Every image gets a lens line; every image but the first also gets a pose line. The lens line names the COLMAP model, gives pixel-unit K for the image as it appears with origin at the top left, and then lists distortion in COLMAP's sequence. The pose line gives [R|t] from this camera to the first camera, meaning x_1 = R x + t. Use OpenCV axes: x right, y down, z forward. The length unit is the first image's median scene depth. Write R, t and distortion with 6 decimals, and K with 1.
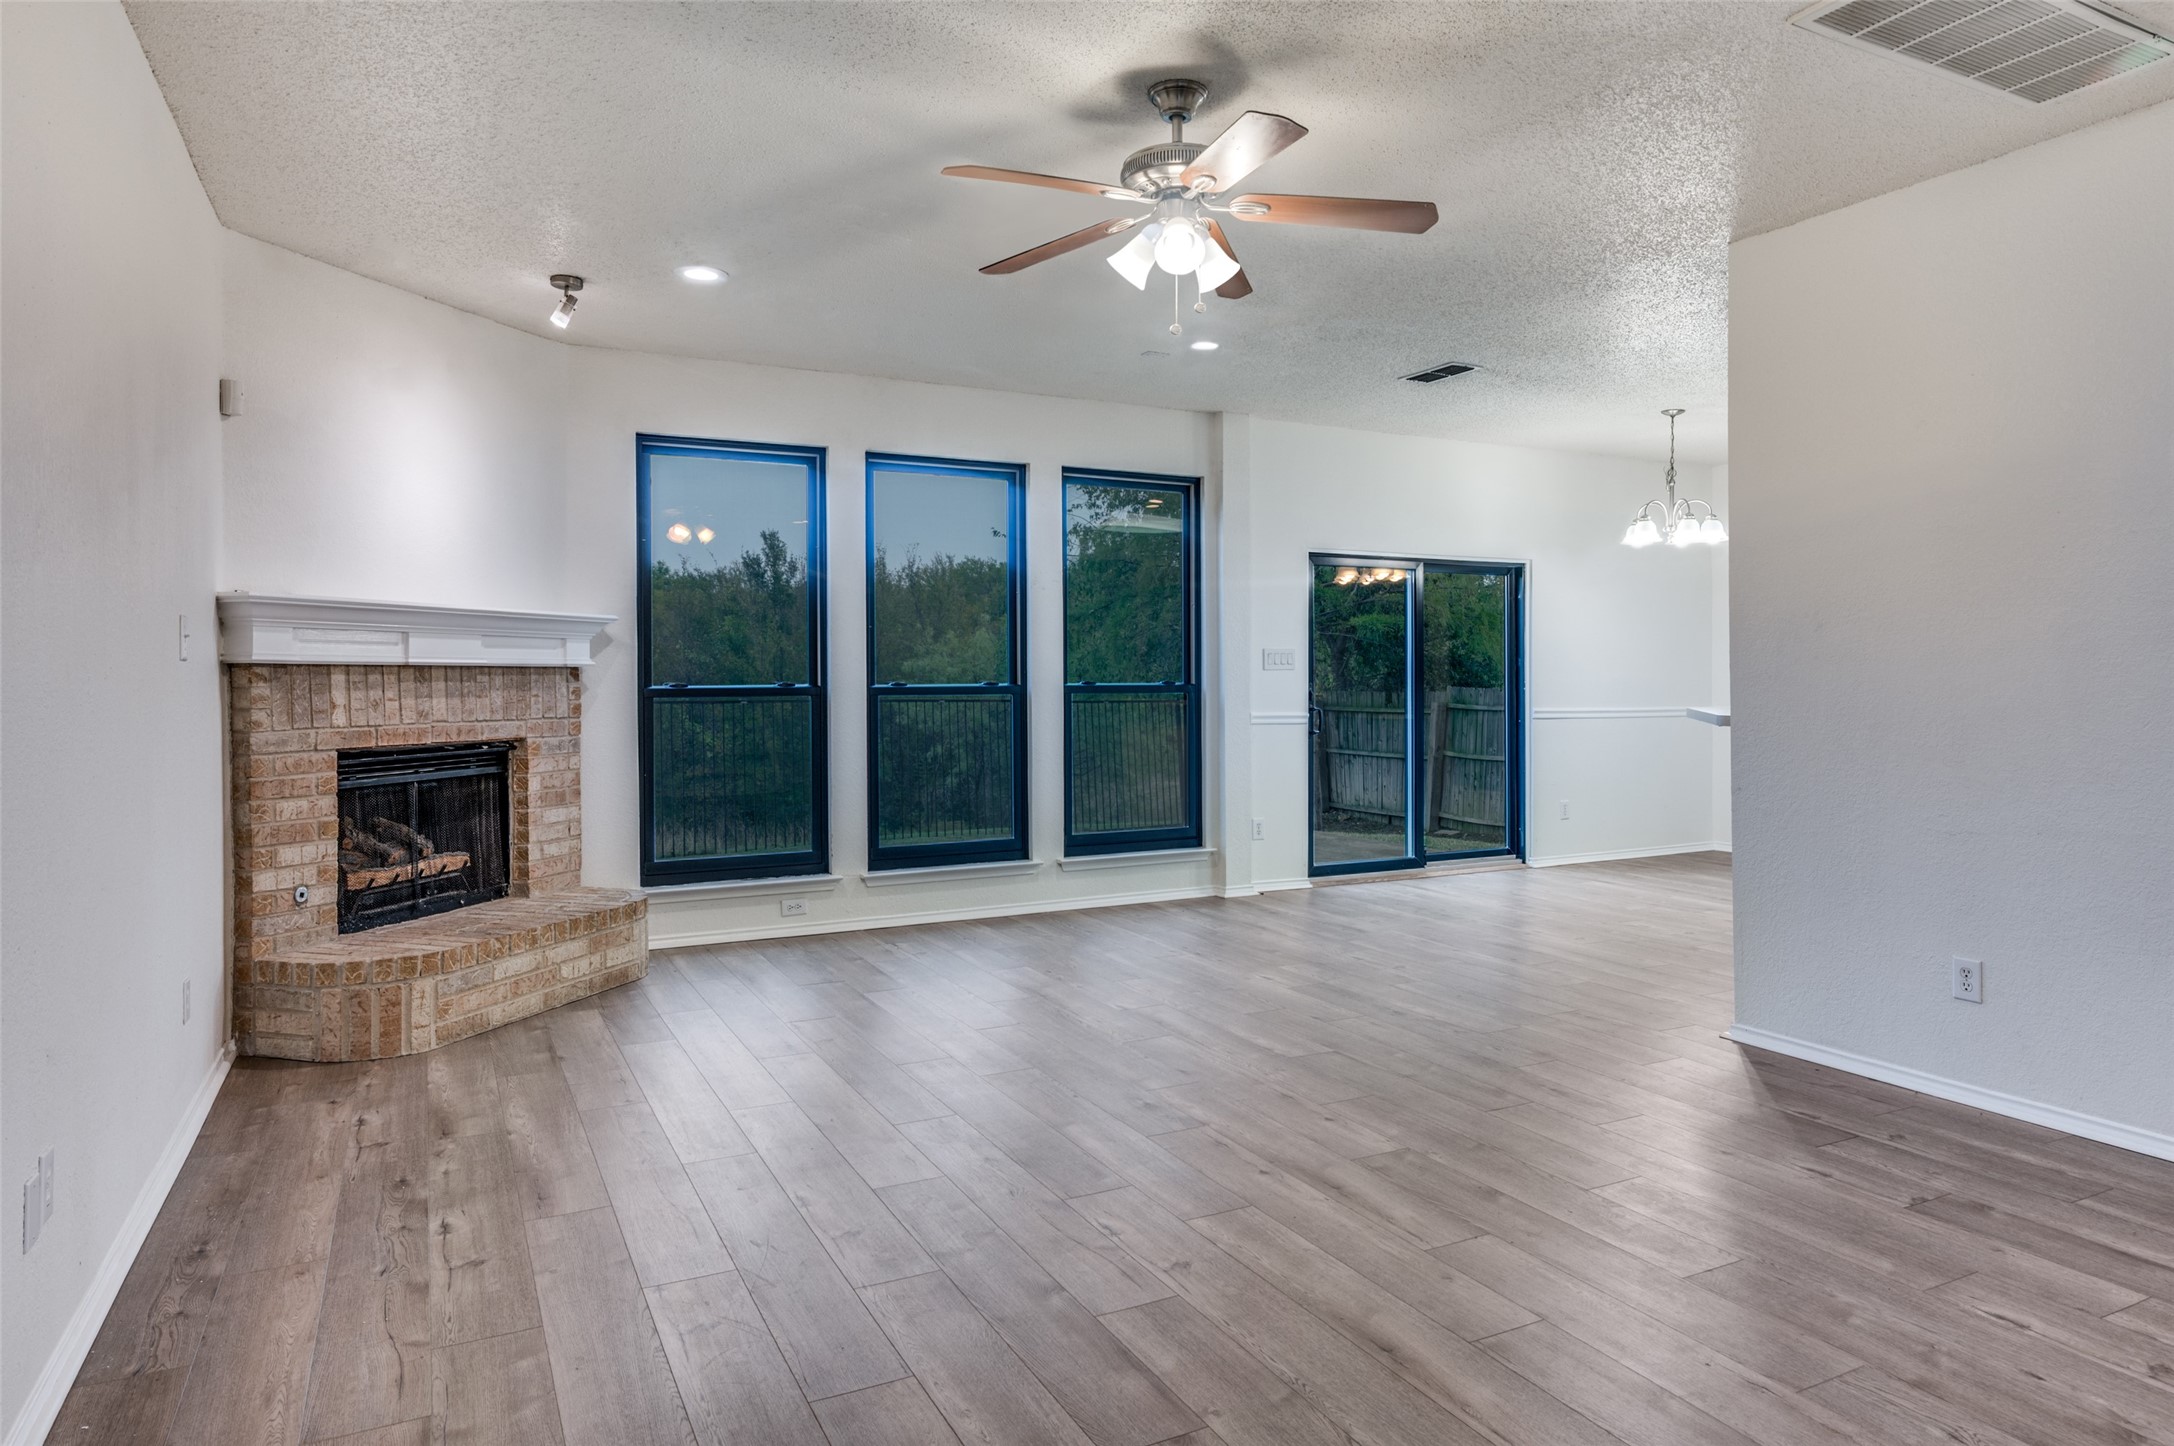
lens RADIAL K [[1319.3, 0, 1093.8], [0, 1319.3, 679.2], [0, 0, 1]] dist [-0.000825, -0.000172]
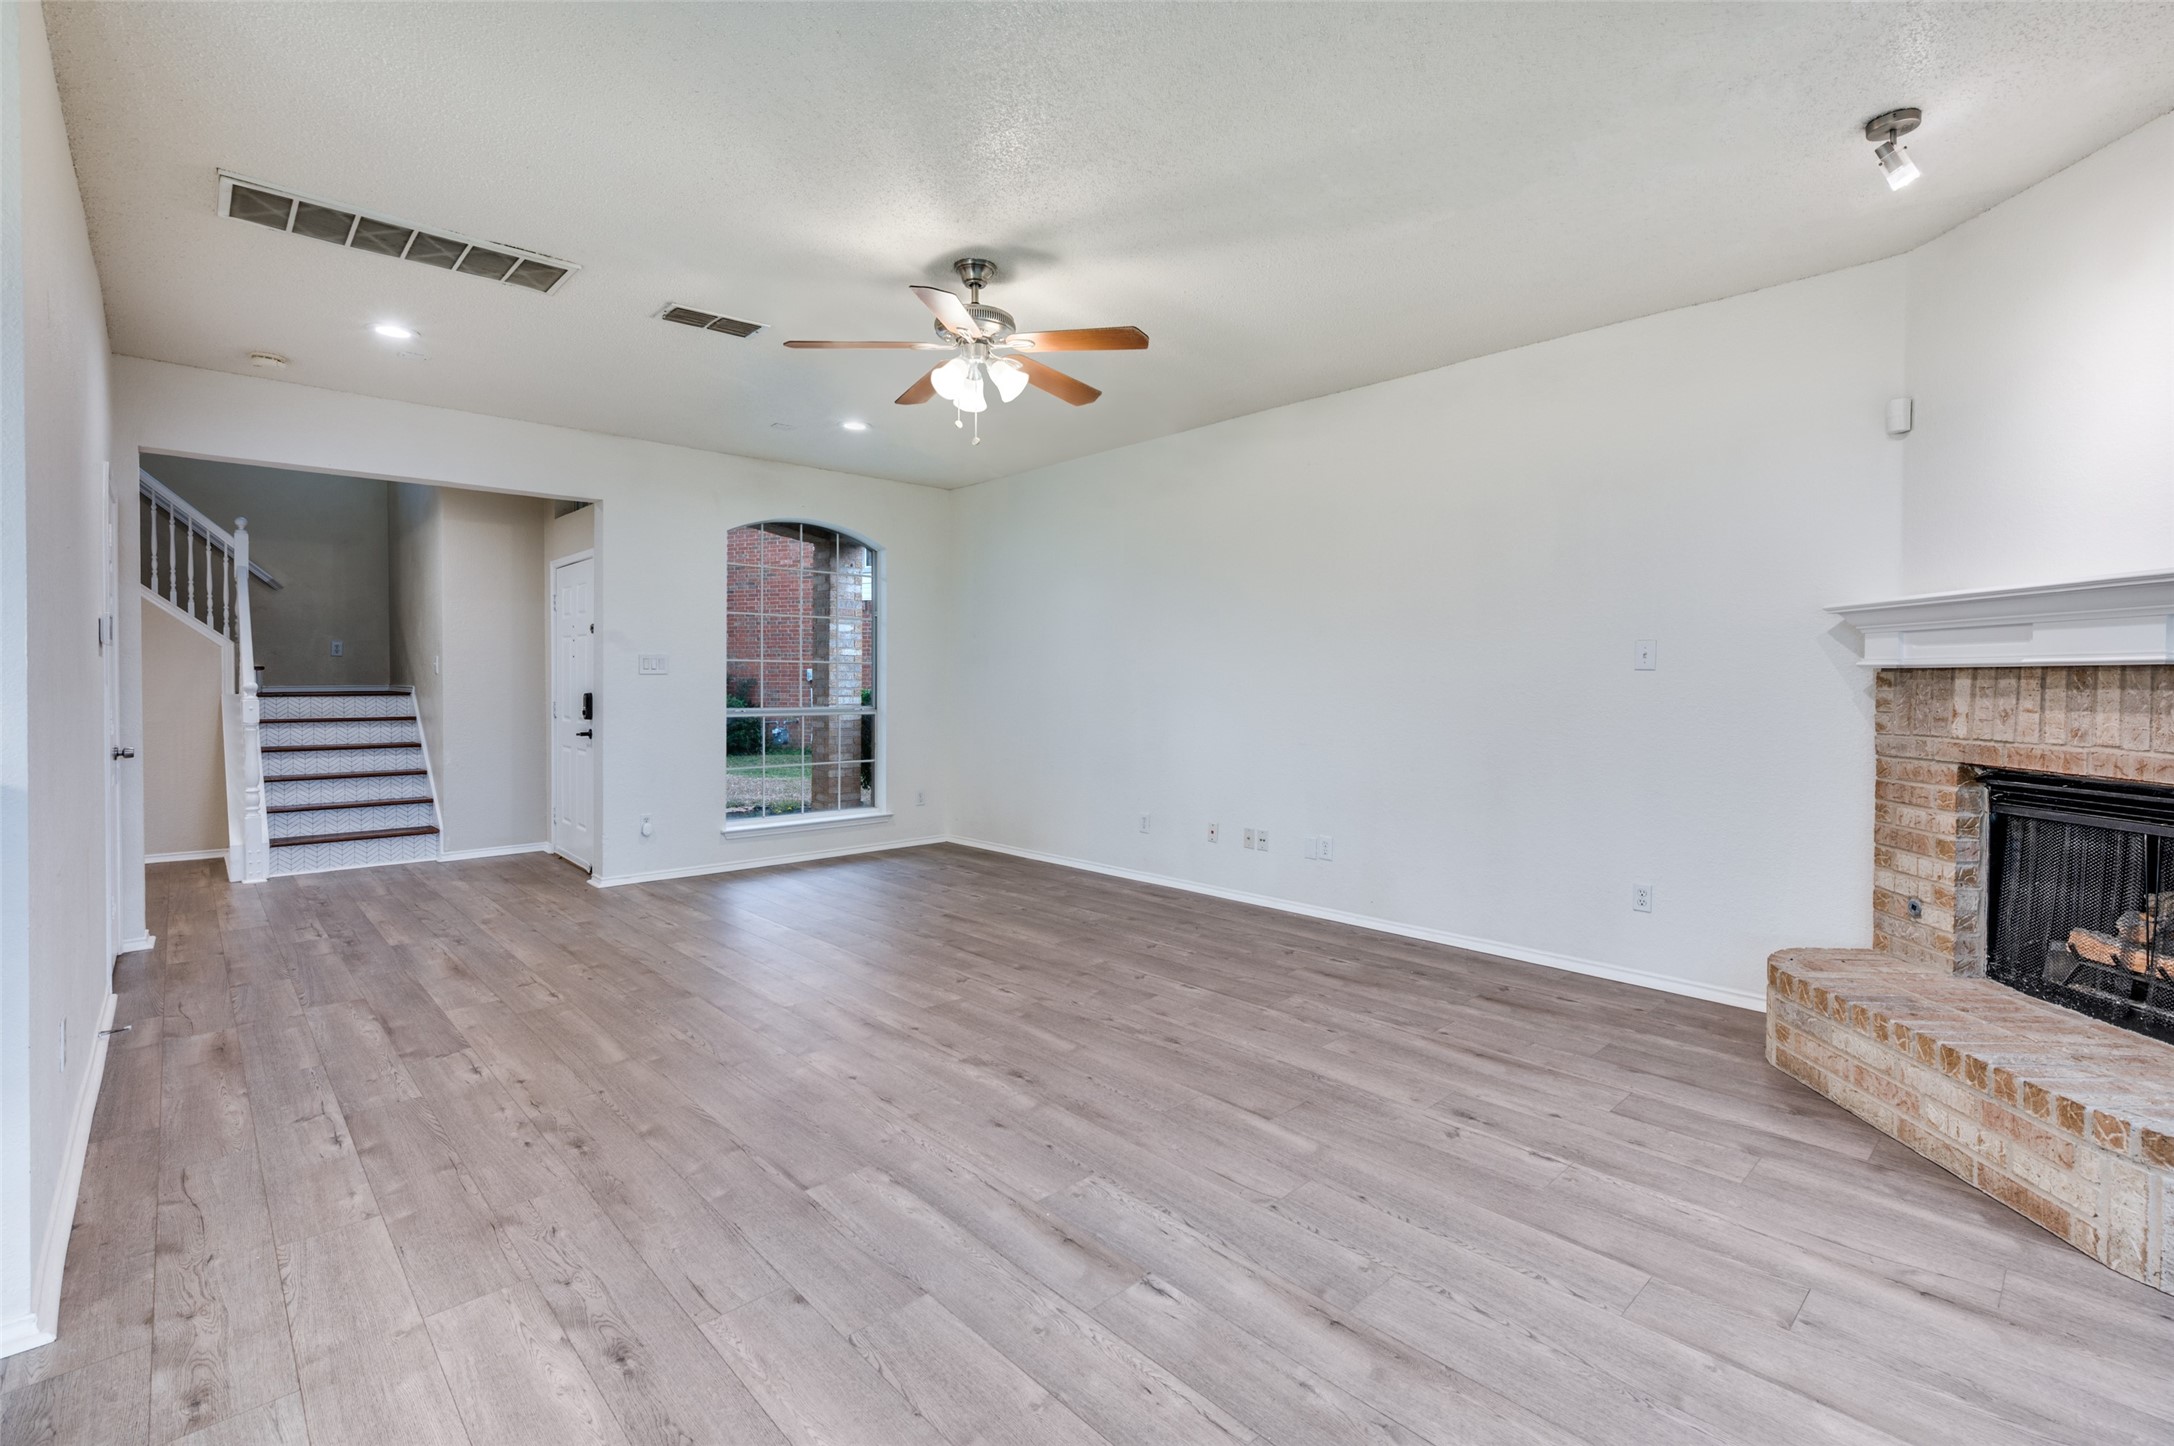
lens RADIAL K [[963.6, 0, 1105.2], [0, 963.6, 692.6], [0, 0, 1]] dist [-0.000344, -0.000328]
pose [[-0.957106, 0.004782, -0.289697, 0.157368], [0.000323, 0.999881, 0.015440, -0.004336], [0.289737, 0.014684, -0.956994, 1.389356]]
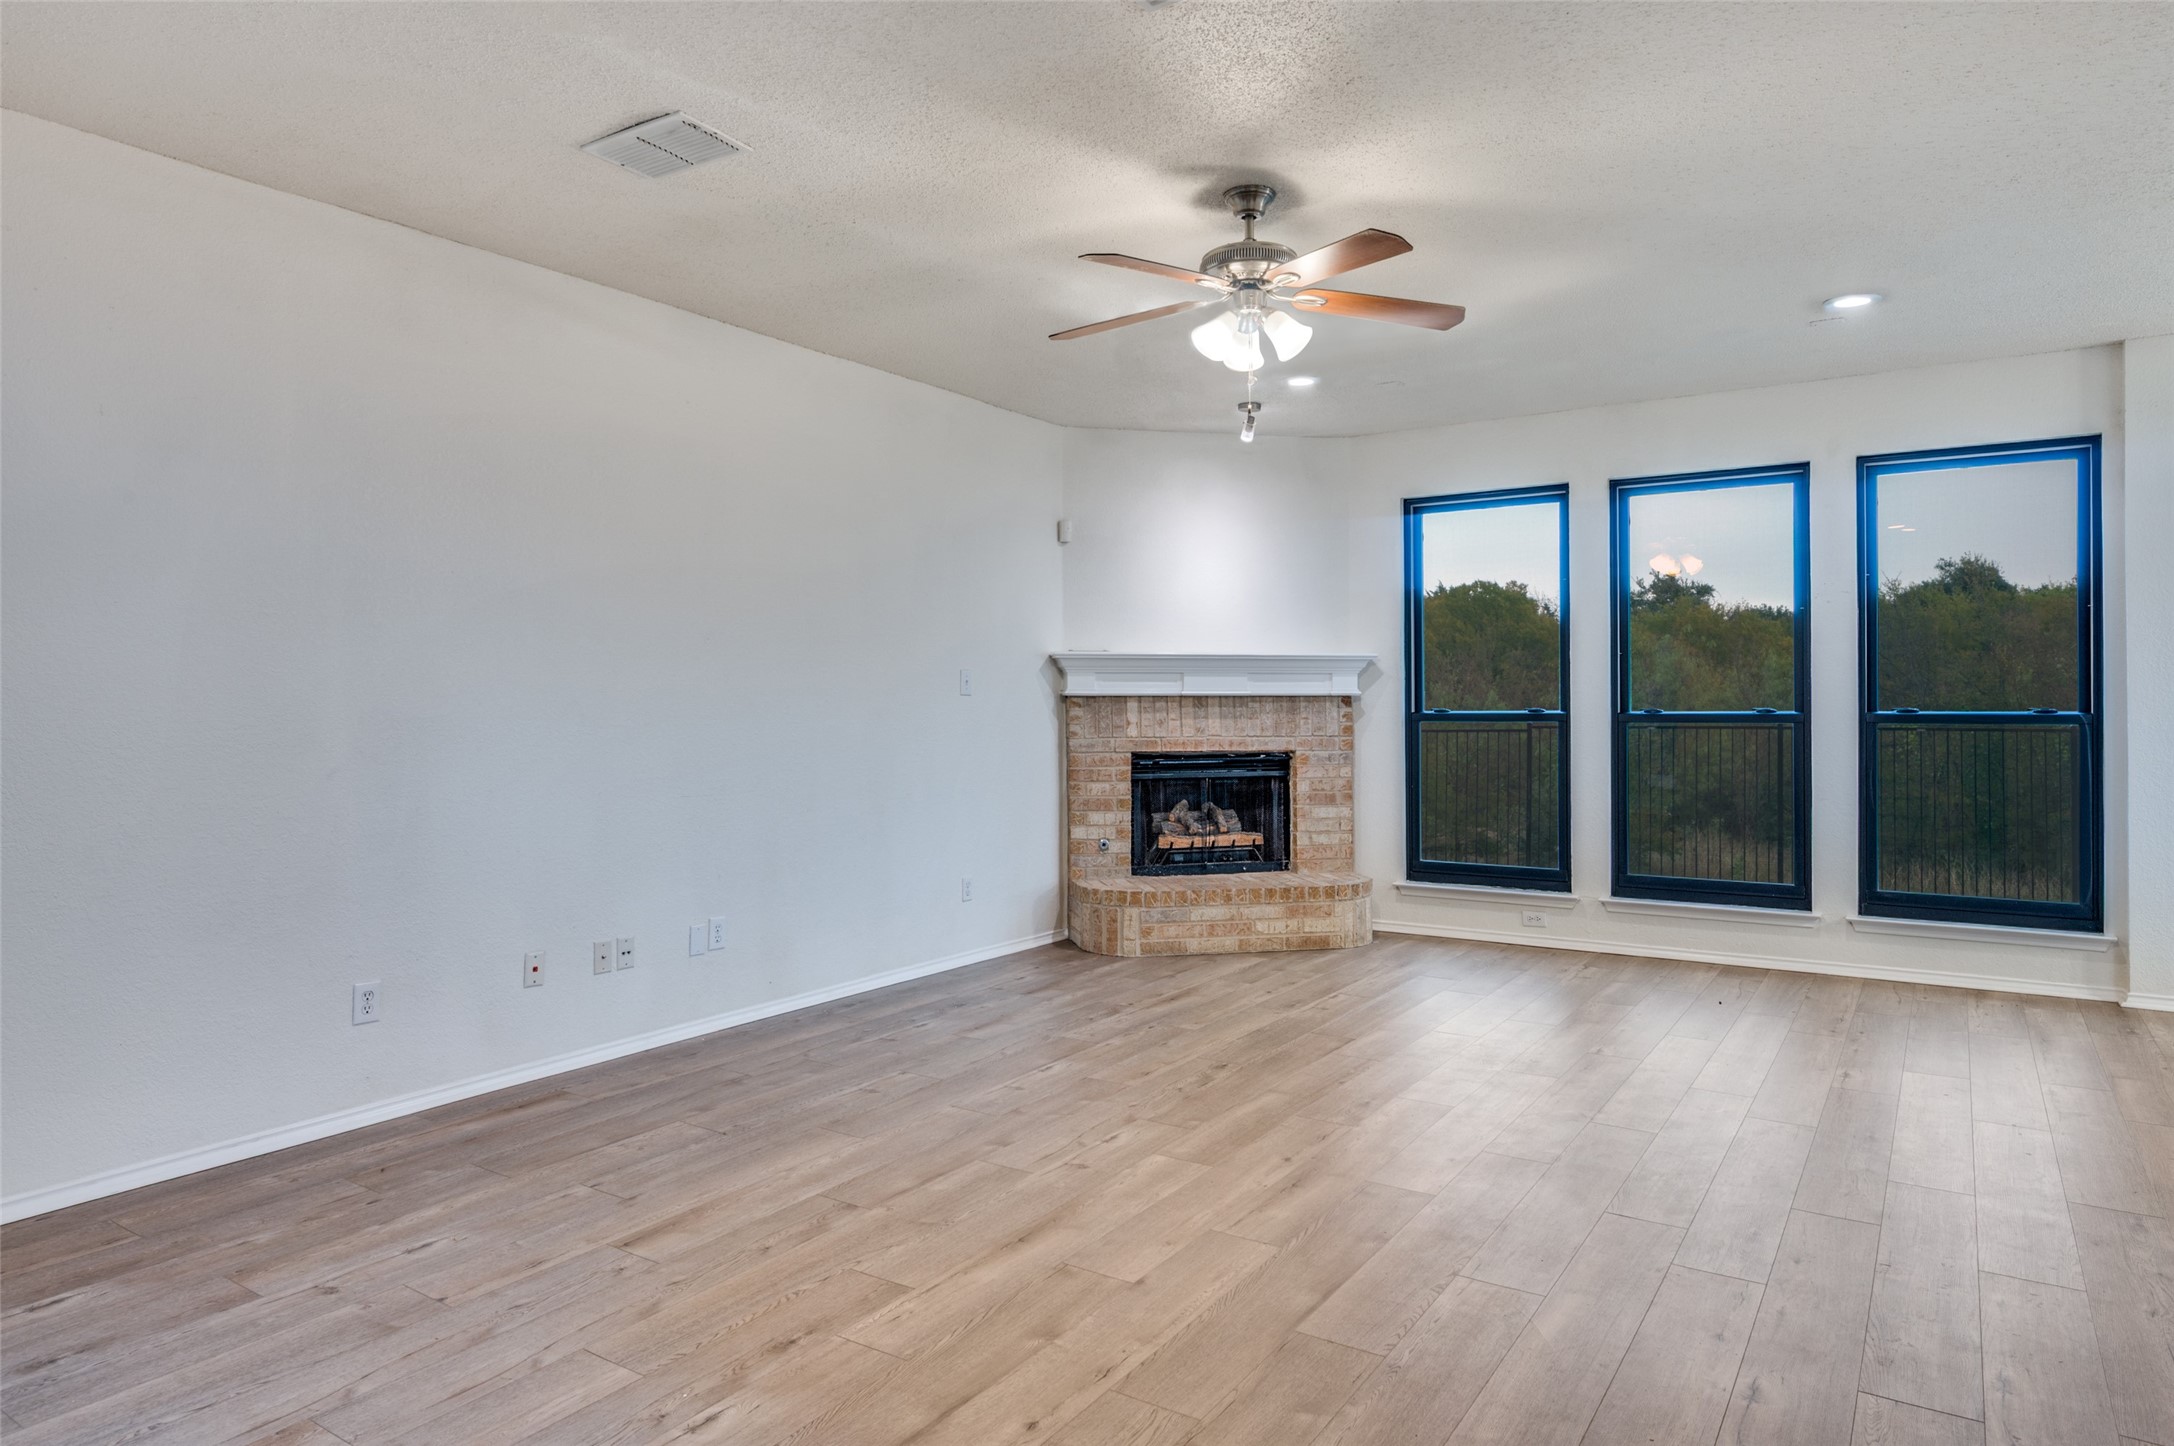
lens RADIAL K [[1293.5, 0, 1090.6], [0, 1293.5, 704.9], [0, 0, 1]] dist [0.001194, 0.001235]
pose [[0.487488, 0.001864, -0.873128, 0.666709], [-0.000294, 0.999998, 0.001971, -0.003470], [0.873130, -0.000704, 0.487488, 0.226302]]
